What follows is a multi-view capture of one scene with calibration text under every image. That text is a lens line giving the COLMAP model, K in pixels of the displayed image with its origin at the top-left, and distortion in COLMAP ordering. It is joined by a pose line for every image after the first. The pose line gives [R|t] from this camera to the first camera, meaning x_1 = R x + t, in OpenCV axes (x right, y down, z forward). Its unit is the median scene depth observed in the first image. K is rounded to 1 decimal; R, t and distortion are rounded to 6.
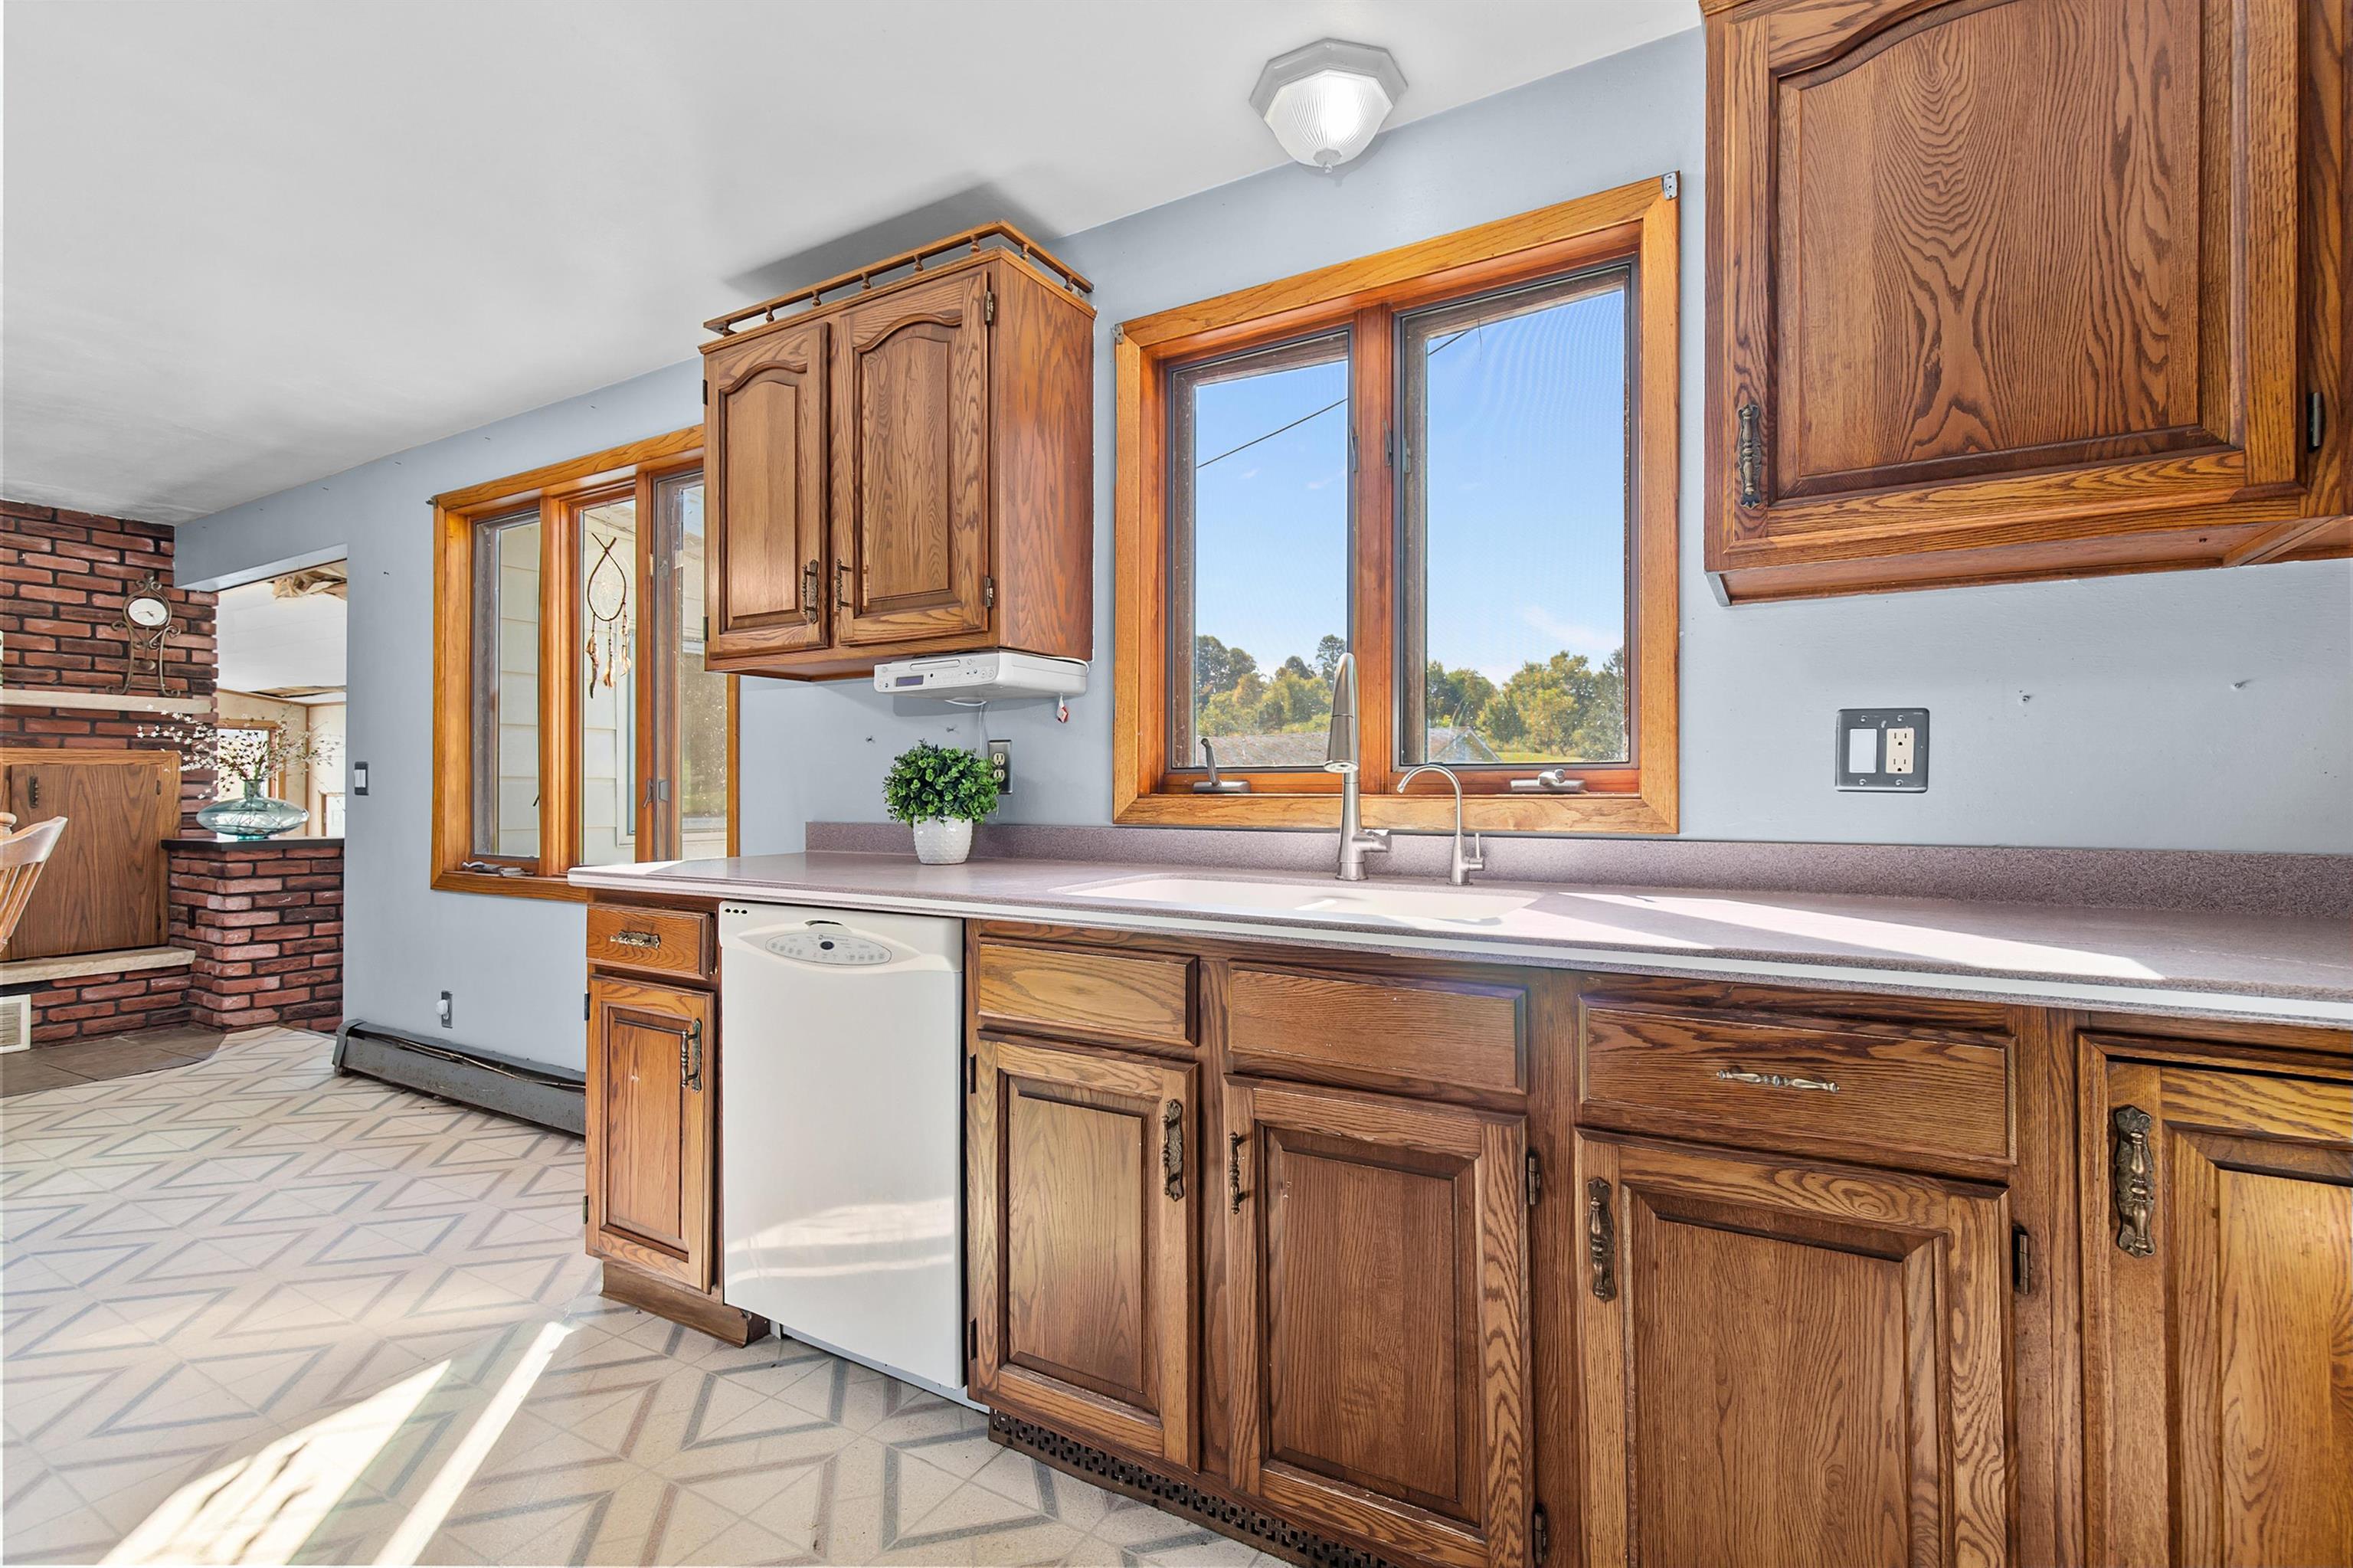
lens RADIAL K [[1083.2, 0, 1223.6], [0, 1083.2, 781.6], [0, 0, 1]] dist [0.004857, -0.000108]
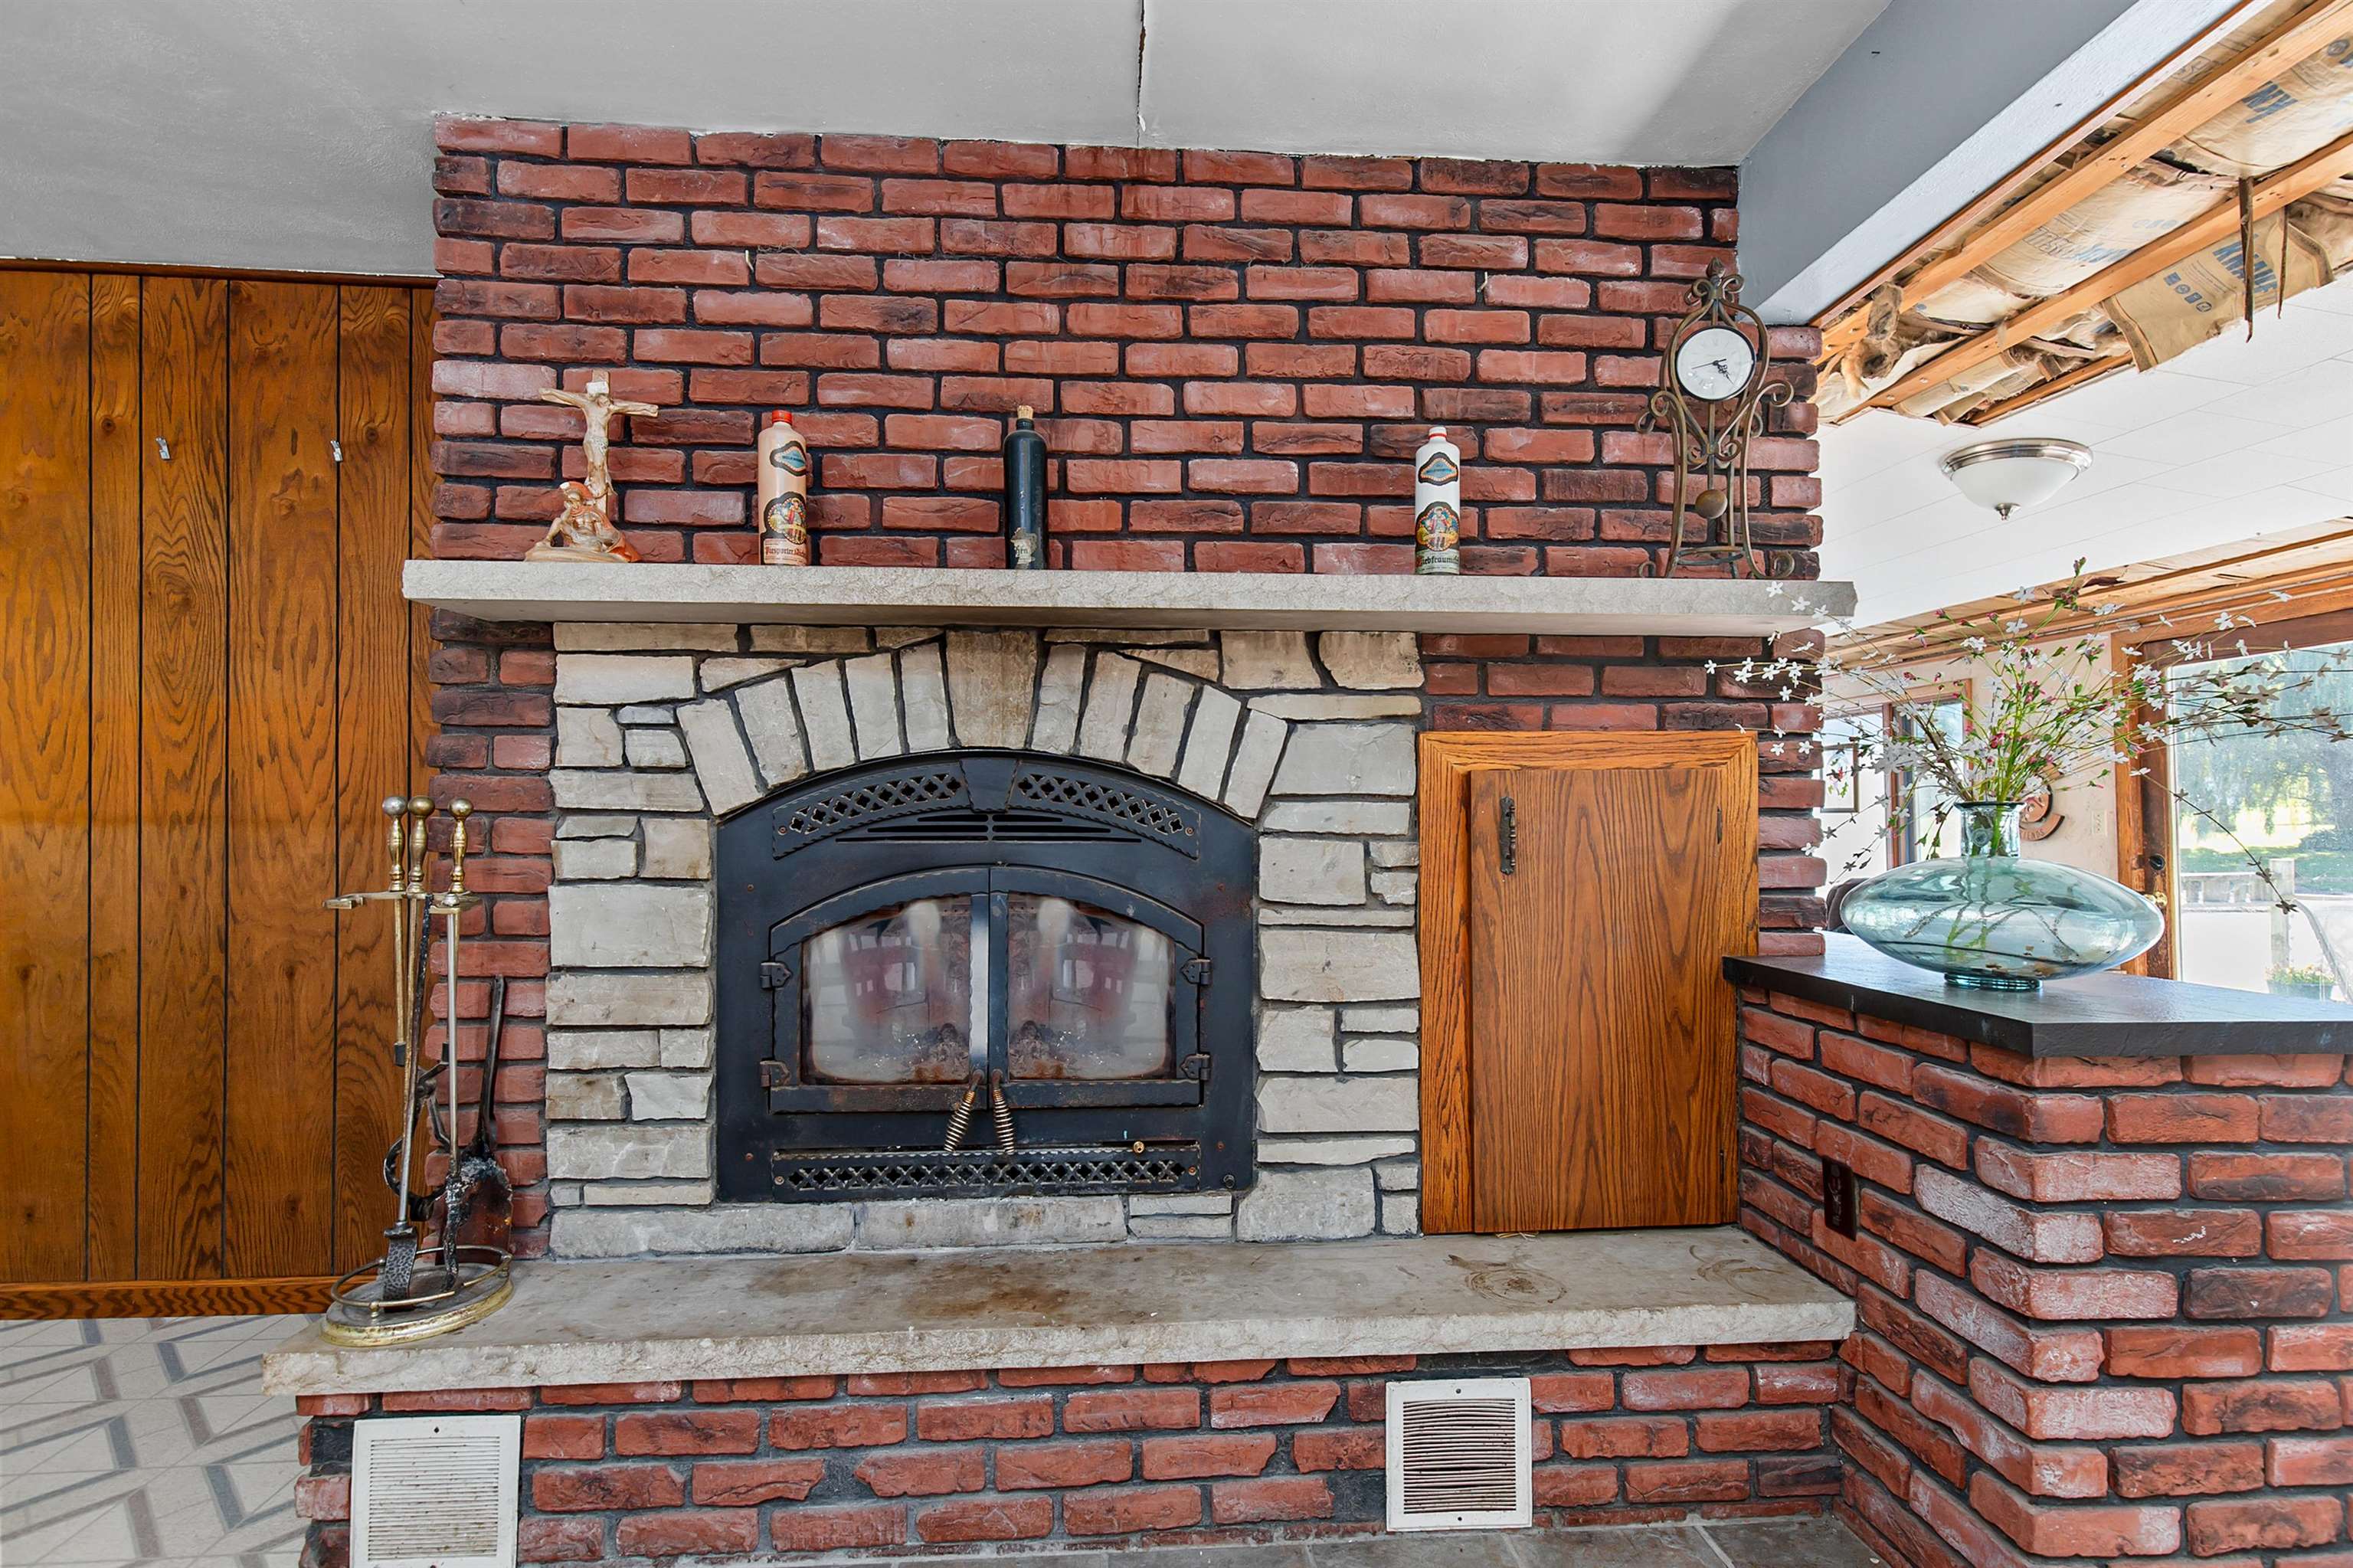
lens RADIAL K [[1083.2, 0, 1181.1], [0, 1083.2, 795.4], [0, 0, 1]] dist [0.004857, -0.000108]
pose [[0.554802, -0.014761, -0.831851, -0.786330], [0.004799, 0.999883, -0.014541, -0.000416], [0.831968, 0.004075, 0.554808, 0.641101]]
